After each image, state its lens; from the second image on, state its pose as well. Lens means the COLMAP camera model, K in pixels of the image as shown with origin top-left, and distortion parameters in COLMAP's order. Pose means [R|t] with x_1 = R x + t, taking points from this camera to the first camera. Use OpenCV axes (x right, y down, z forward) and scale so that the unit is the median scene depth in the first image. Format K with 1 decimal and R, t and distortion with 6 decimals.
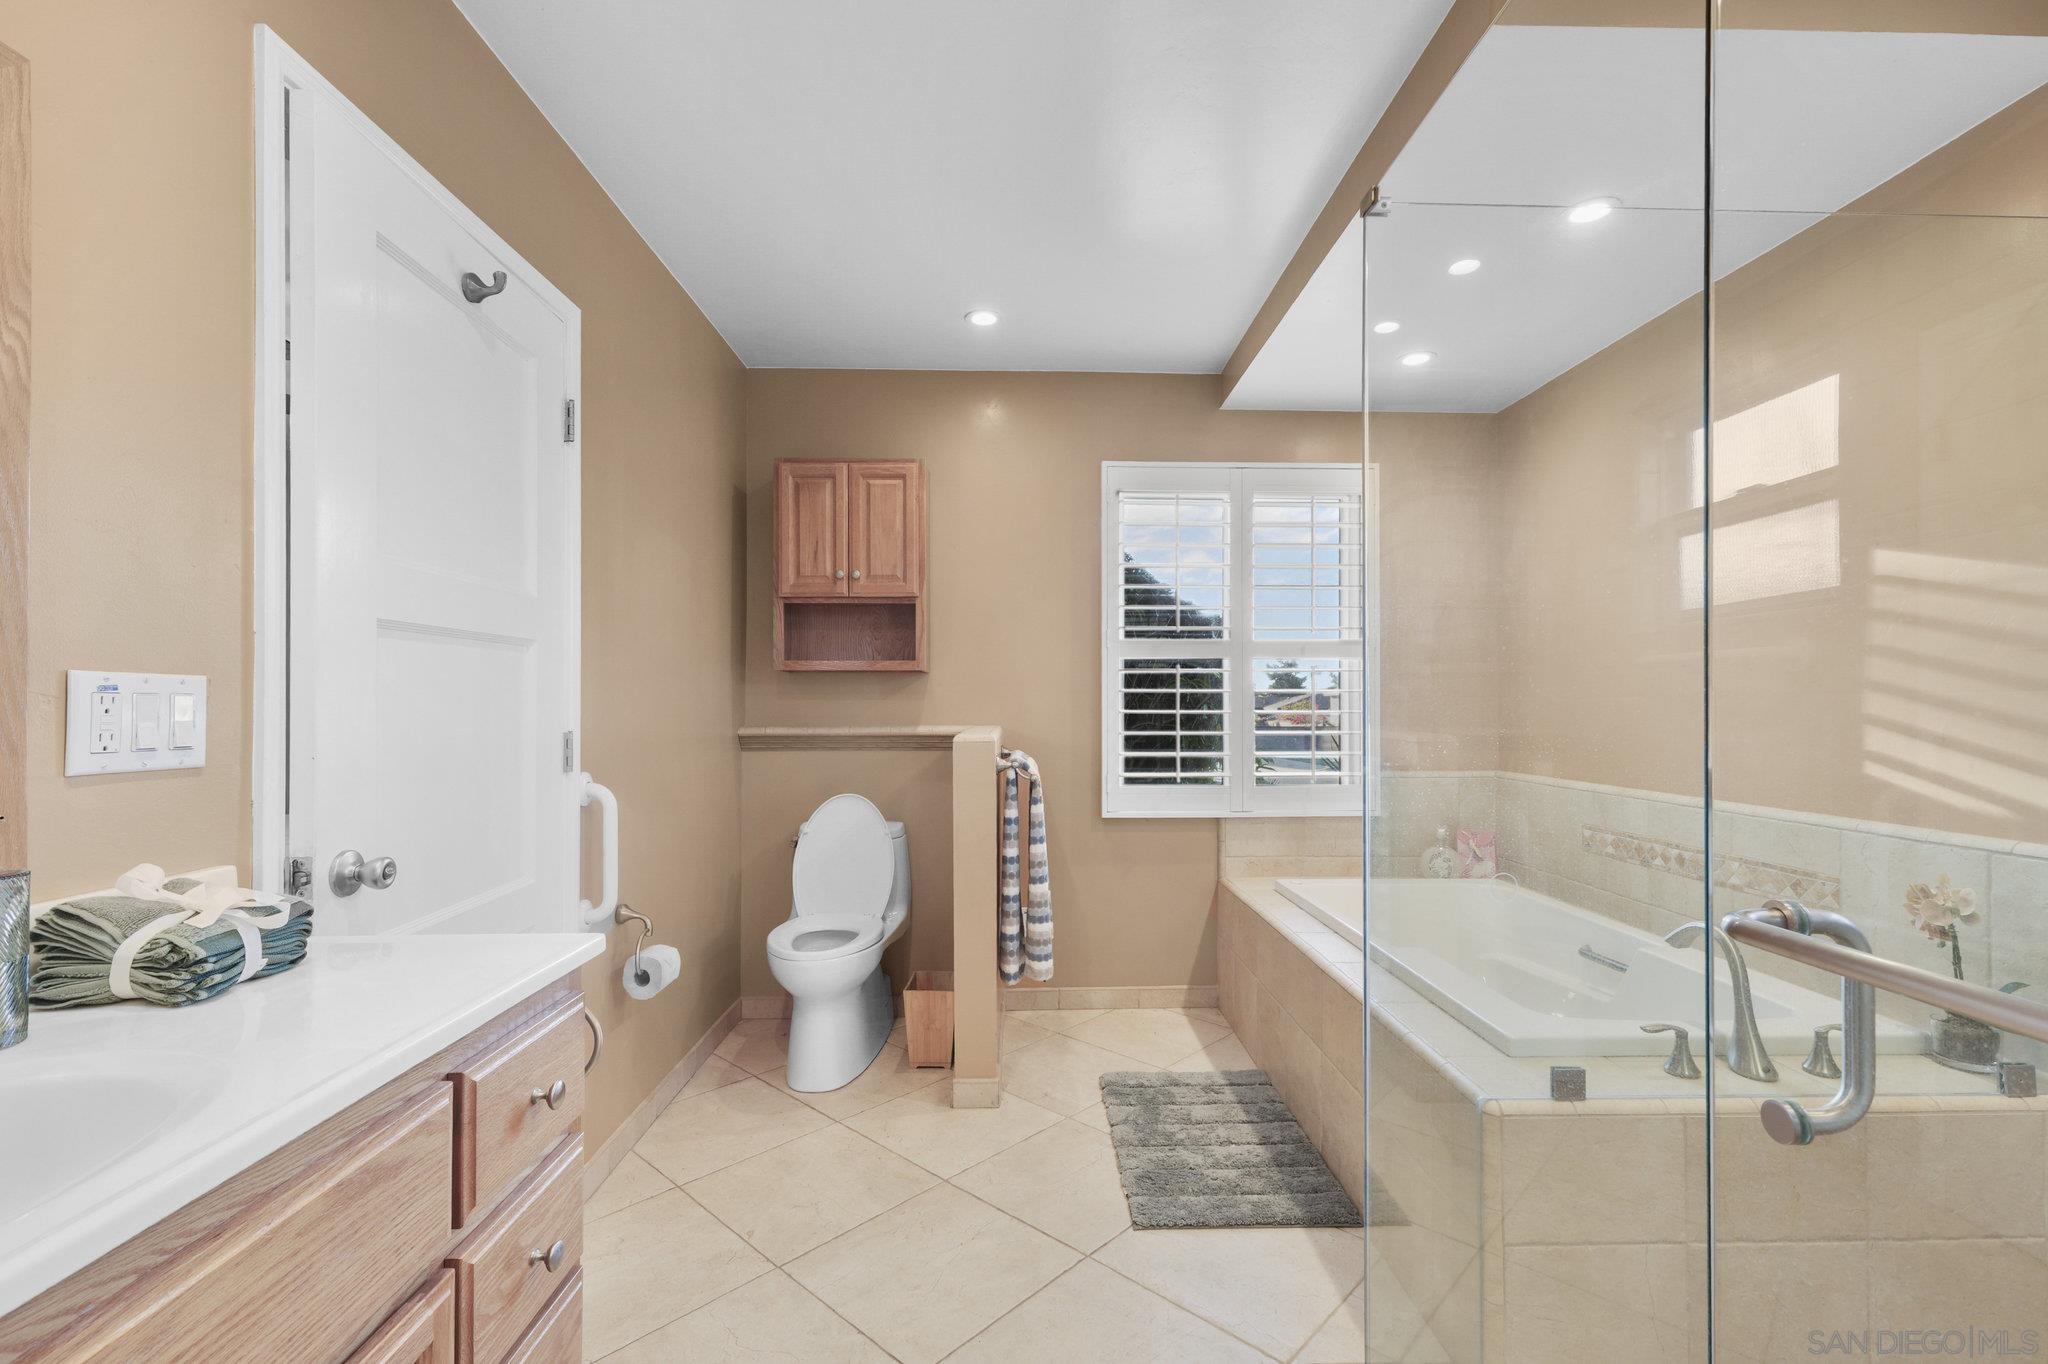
lens RADIAL K [[904.8, 0, 1027.0], [0, 904.8, 691.9], [0, 0, 1]] dist [0.004716, -0.001083]
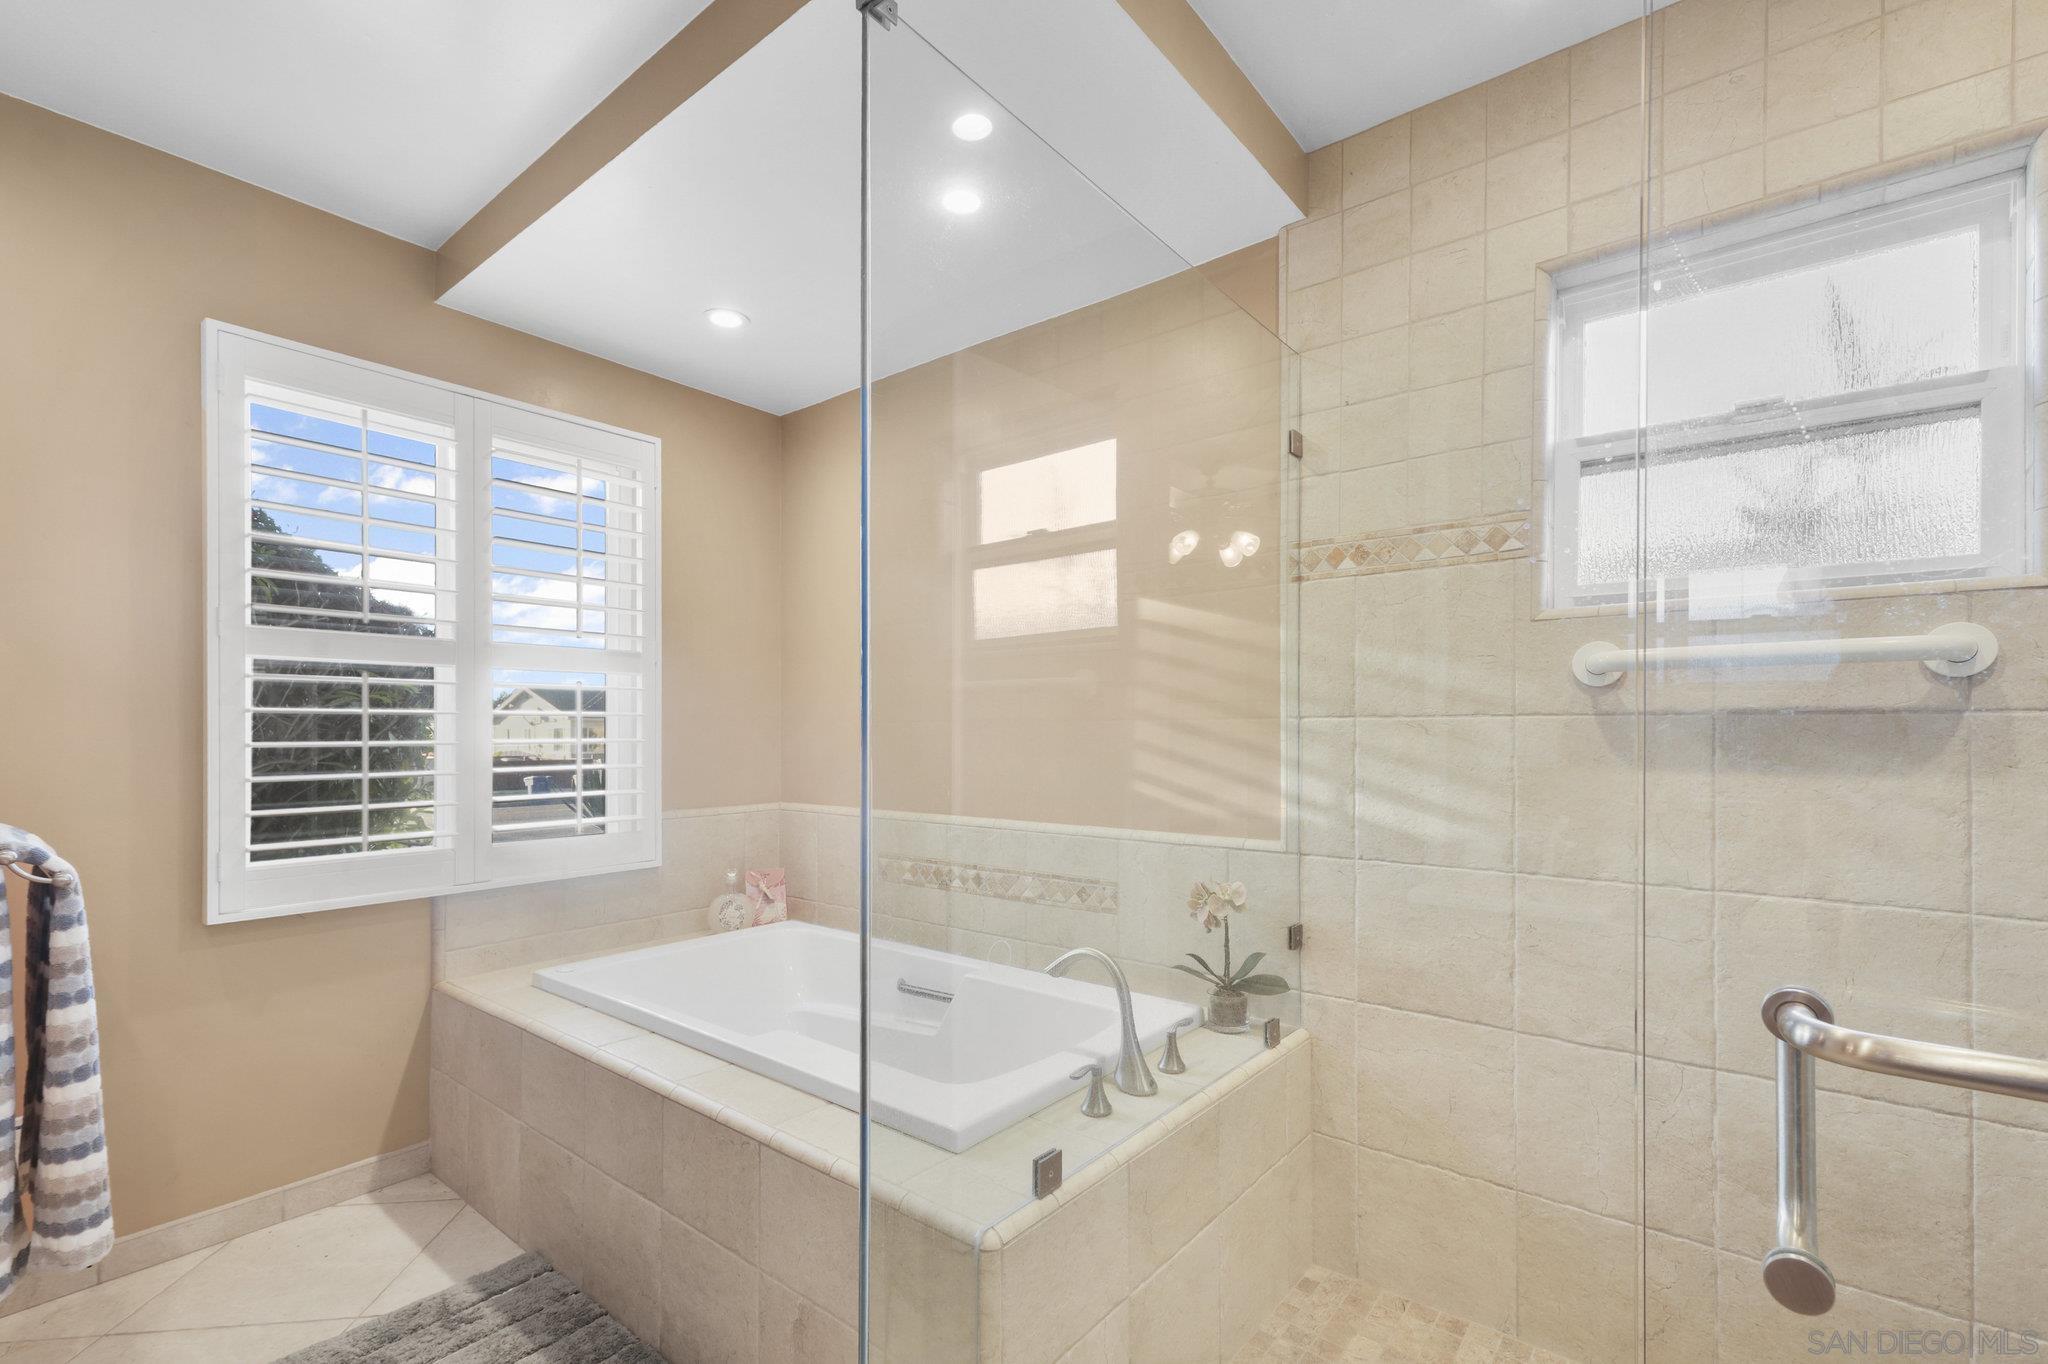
lens RADIAL K [[904.8, 0, 1017.5], [0, 904.8, 723.0], [0, 0, 1]] dist [0.004716, -0.001083]
pose [[0.634849, 0.002647, 0.772632, -0.044176], [-0.008766, 0.999954, 0.003777, 0.000772], [-0.772587, -0.009170, 0.634843, 0.247333]]
